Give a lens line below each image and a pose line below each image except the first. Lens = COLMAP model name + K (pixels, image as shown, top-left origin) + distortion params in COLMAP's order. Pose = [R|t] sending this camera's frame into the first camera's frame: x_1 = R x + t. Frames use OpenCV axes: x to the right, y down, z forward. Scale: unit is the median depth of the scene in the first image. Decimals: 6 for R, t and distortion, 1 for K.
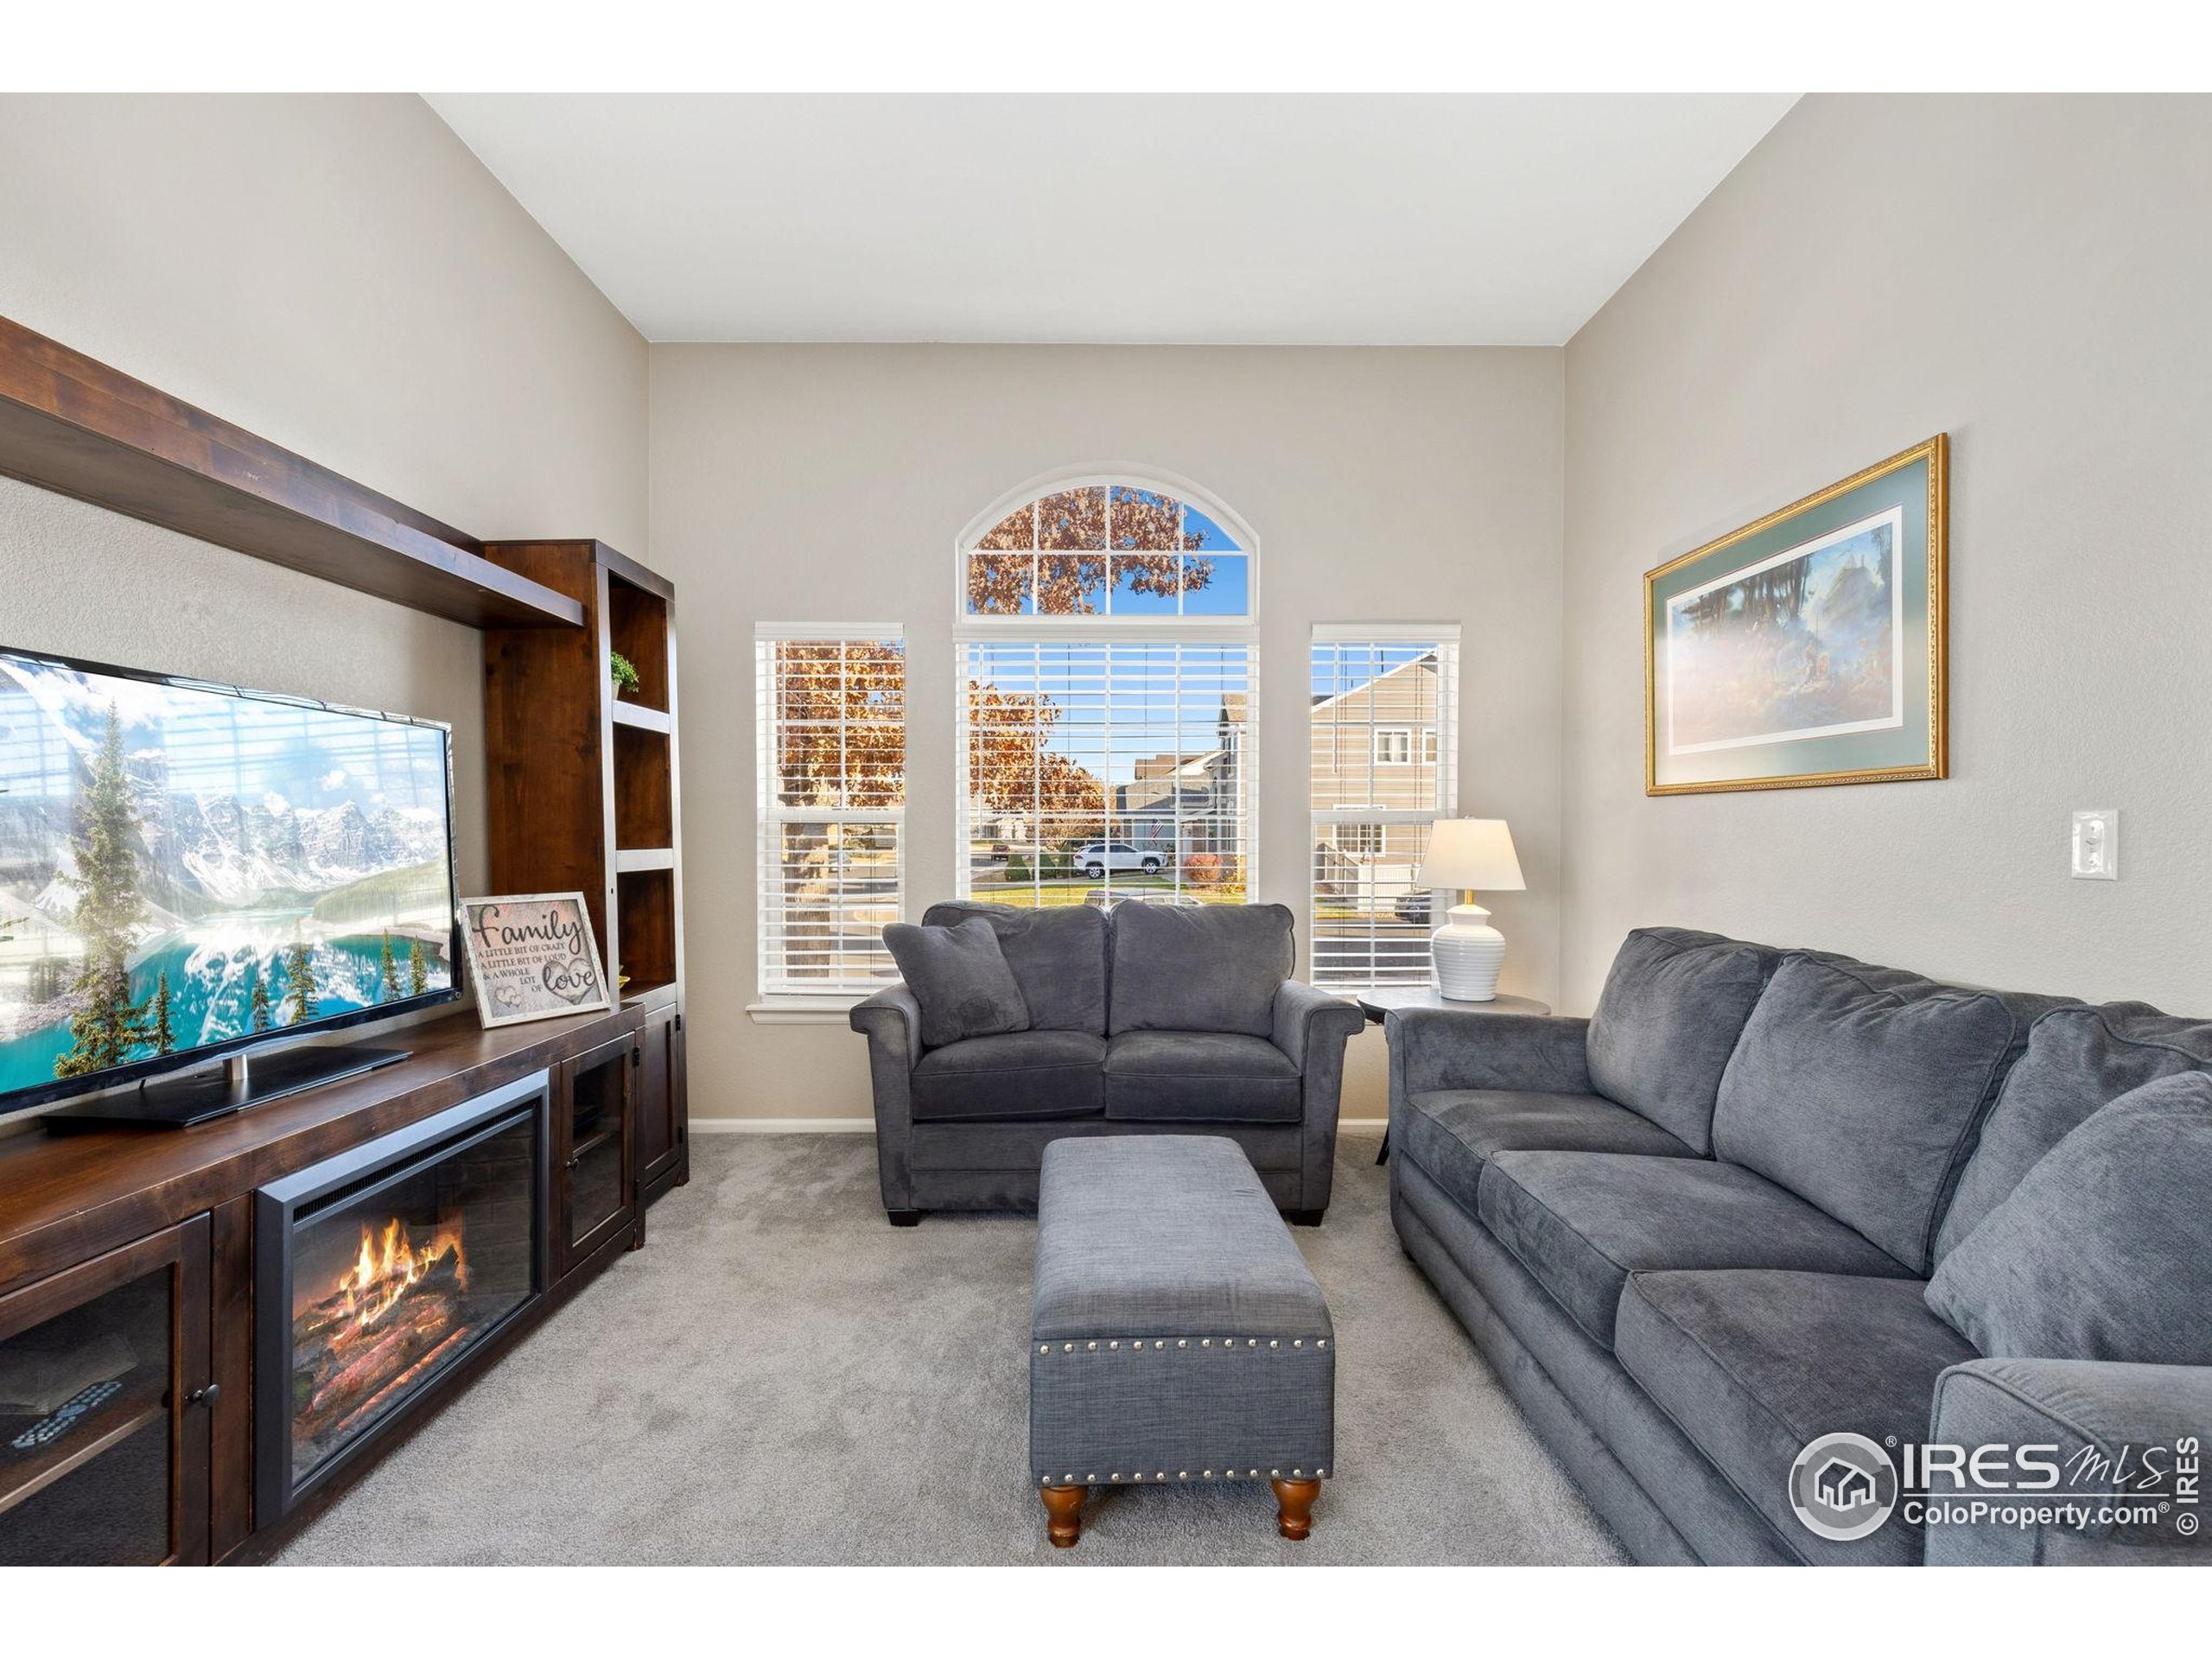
lens RADIAL K [[1004.2, 0, 1109.4], [0, 1004.2, 846.7], [0, 0, 1]] dist [0.004792, -0.000608]
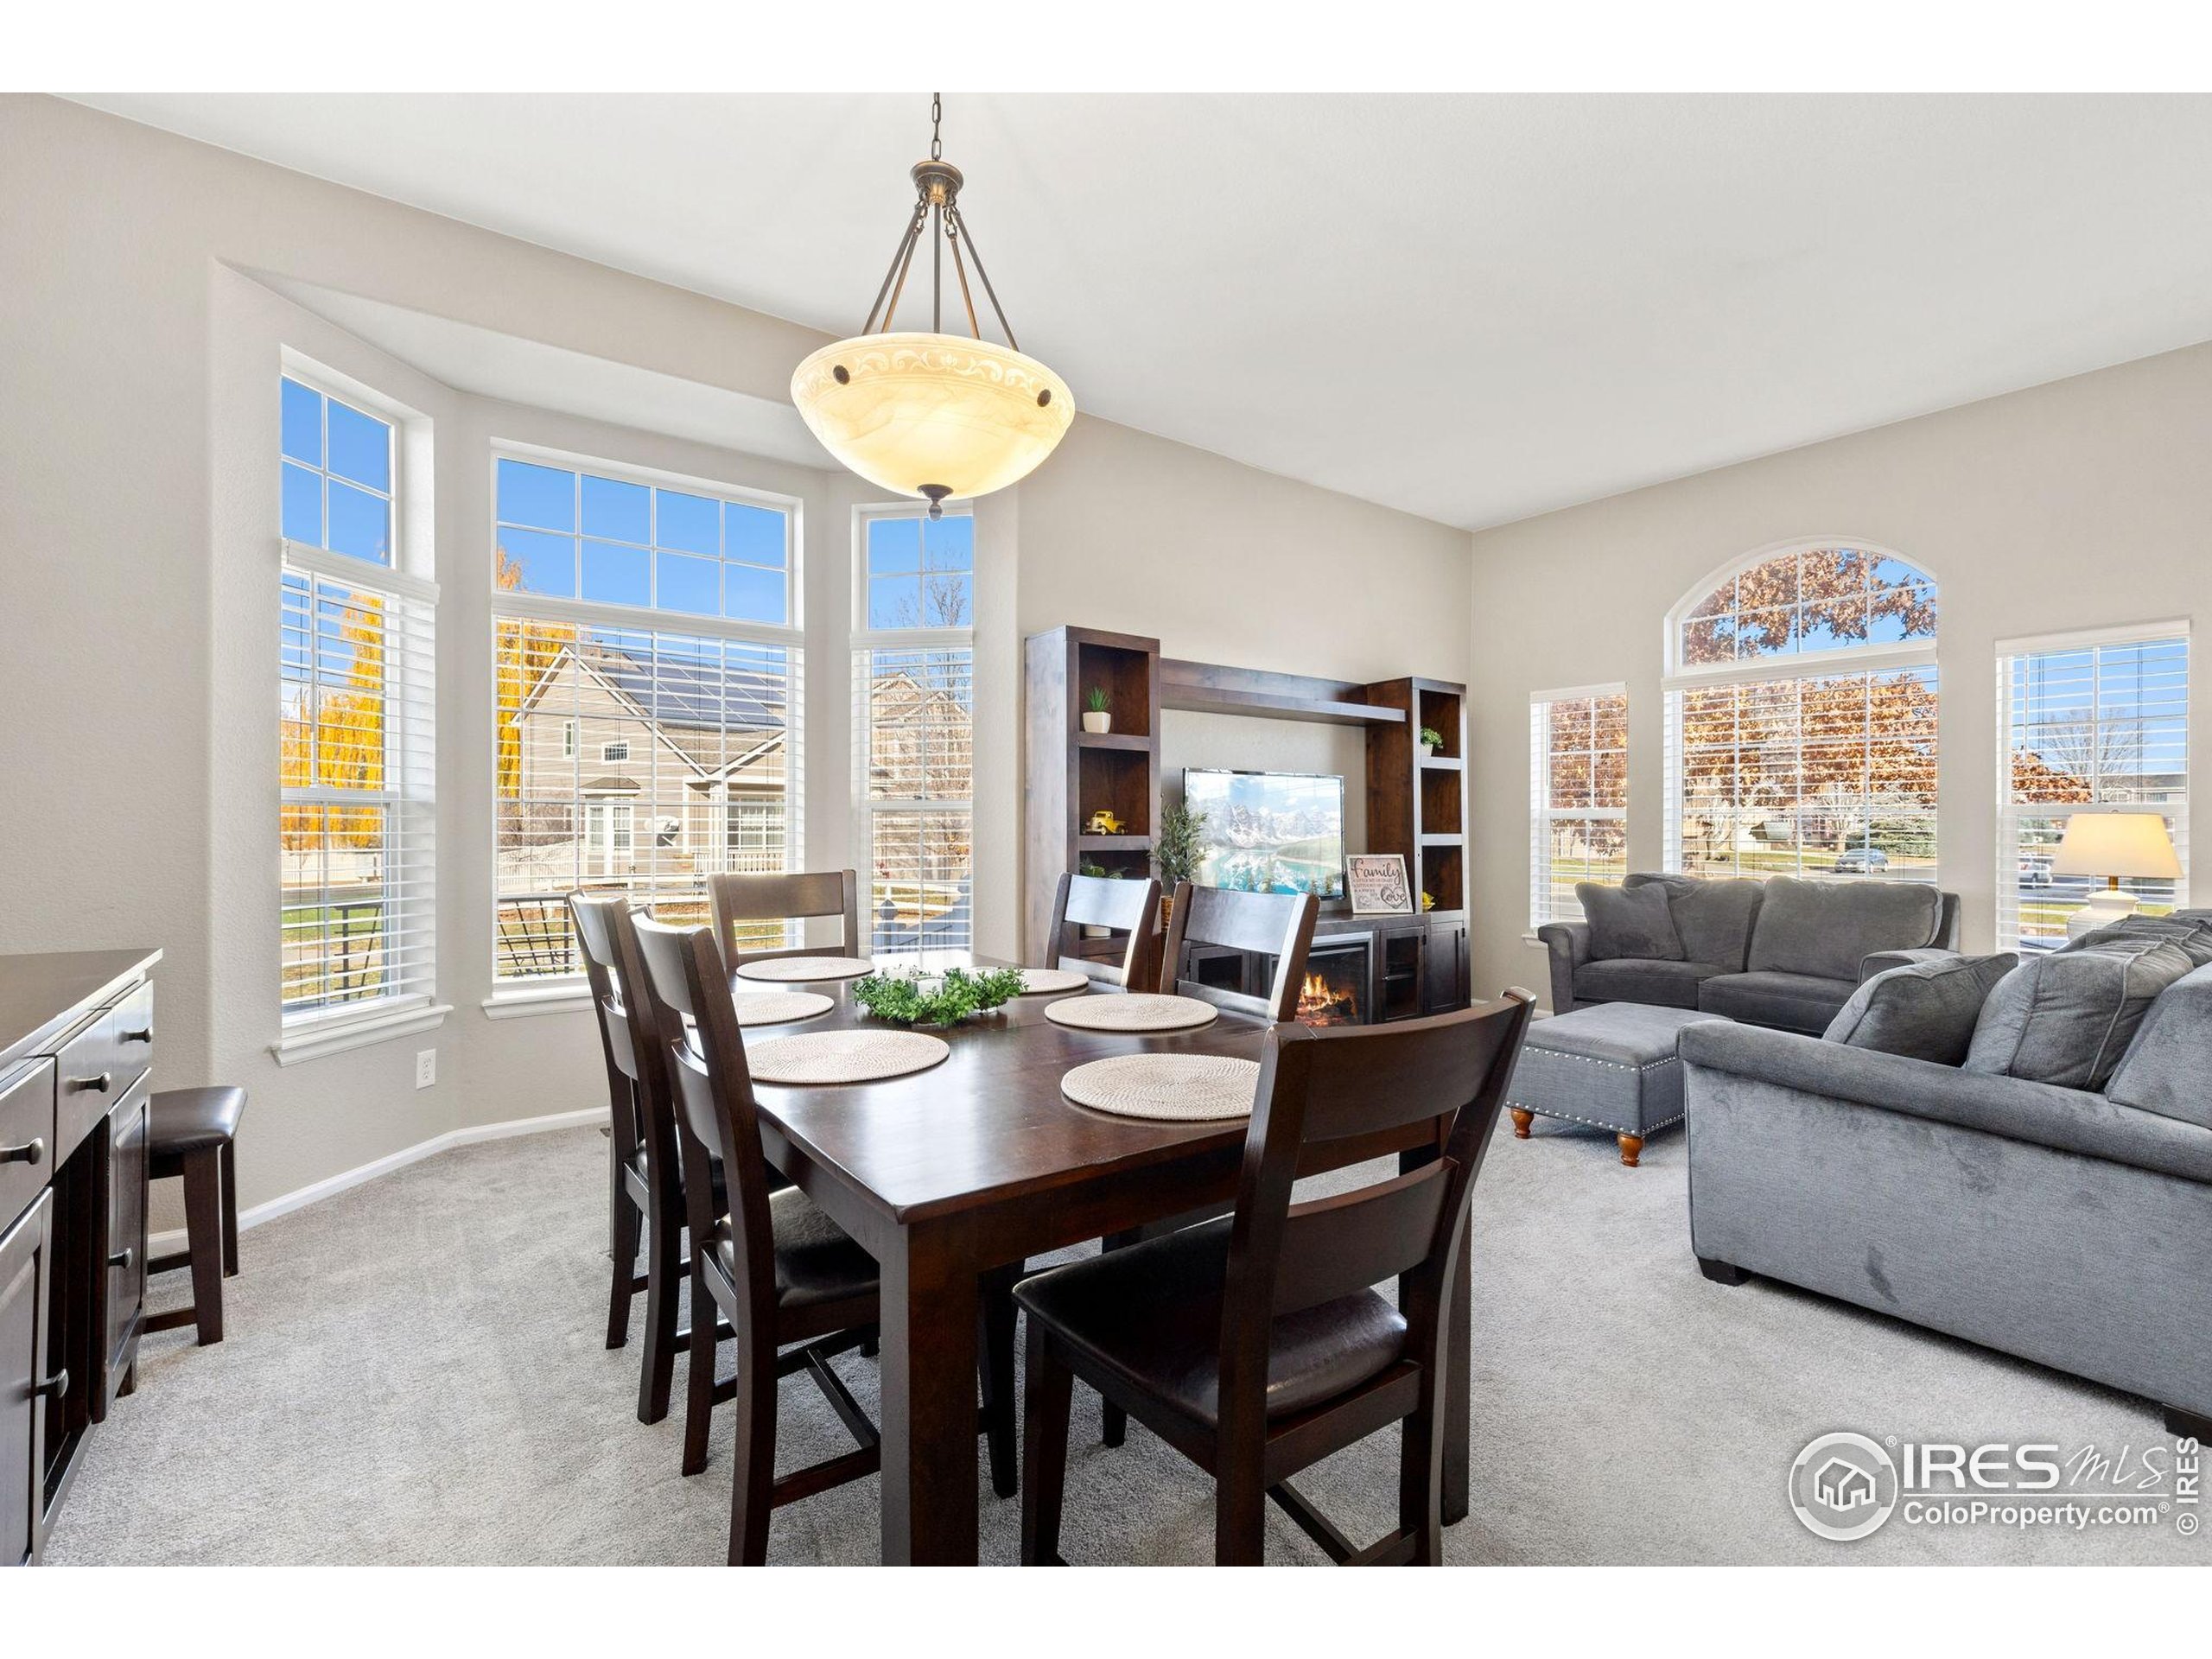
lens RADIAL K [[1004.2, 0, 1104.0], [0, 1004.2, 831.6], [0, 0, 1]] dist [0.004792, -0.000608]
pose [[0.590853, 0.002658, -0.806775, 0.668621], [-0.013179, 0.999893, -0.006357, 0.017742], [0.806671, 0.014389, 0.590825, -0.599104]]
